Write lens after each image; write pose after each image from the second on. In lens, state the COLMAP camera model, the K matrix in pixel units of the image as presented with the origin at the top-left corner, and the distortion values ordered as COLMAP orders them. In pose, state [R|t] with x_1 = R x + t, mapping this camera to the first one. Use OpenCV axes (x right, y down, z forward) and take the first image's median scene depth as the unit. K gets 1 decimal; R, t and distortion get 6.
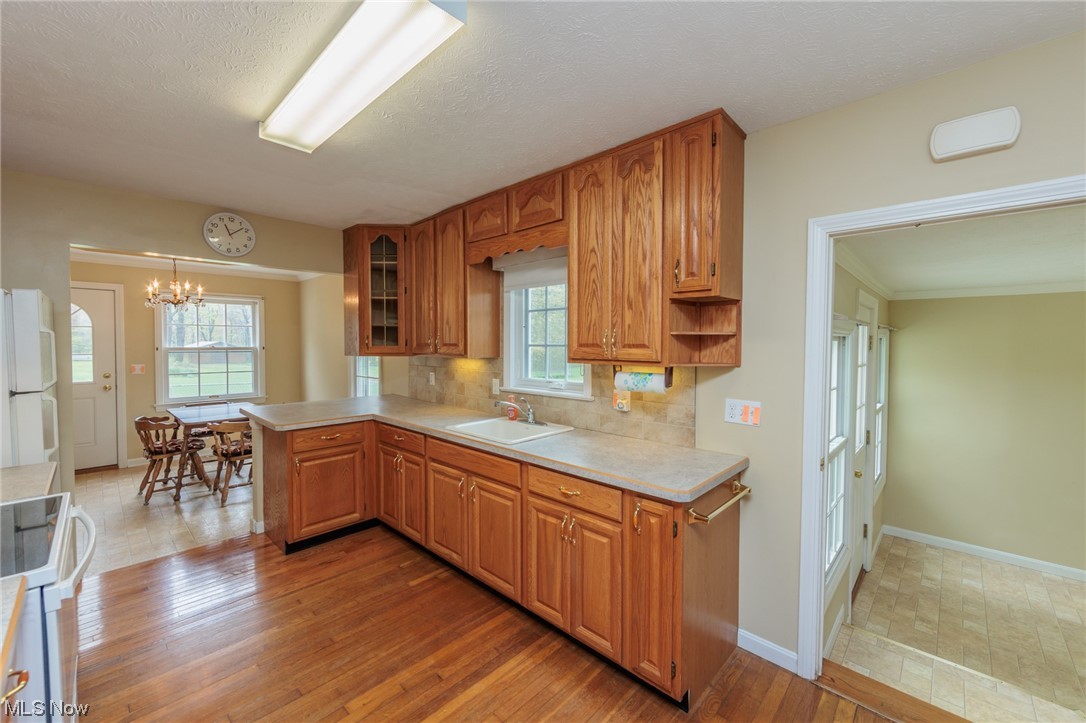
lens RADIAL K [[423.8, 0, 547.7], [0, 423.8, 357.9], [0, 0, 1]] dist [-0.000272, 0.000043]
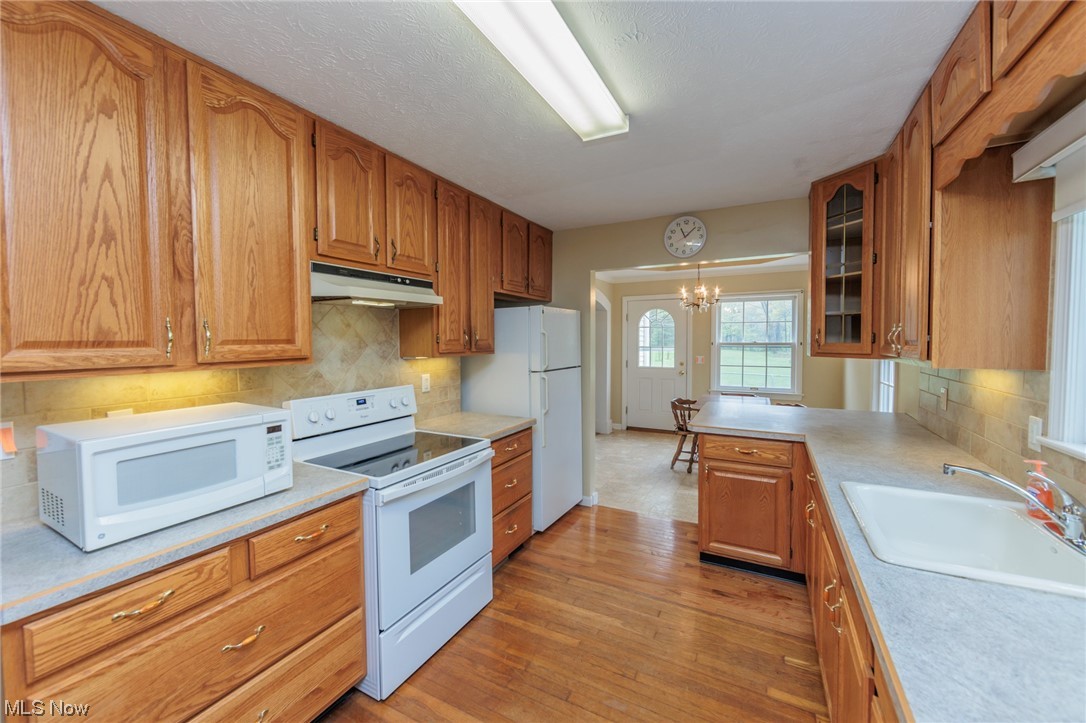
lens RADIAL K [[423.8, 0, 547.1], [0, 423.8, 356.0], [0, 0, 1]] dist [-0.000272, 0.000043]
pose [[0.279308, 0.036643, -0.959502, 0.170421], [-0.028287, 0.999152, 0.029923, -0.015448], [0.959785, 0.018784, 0.280108, 0.360086]]
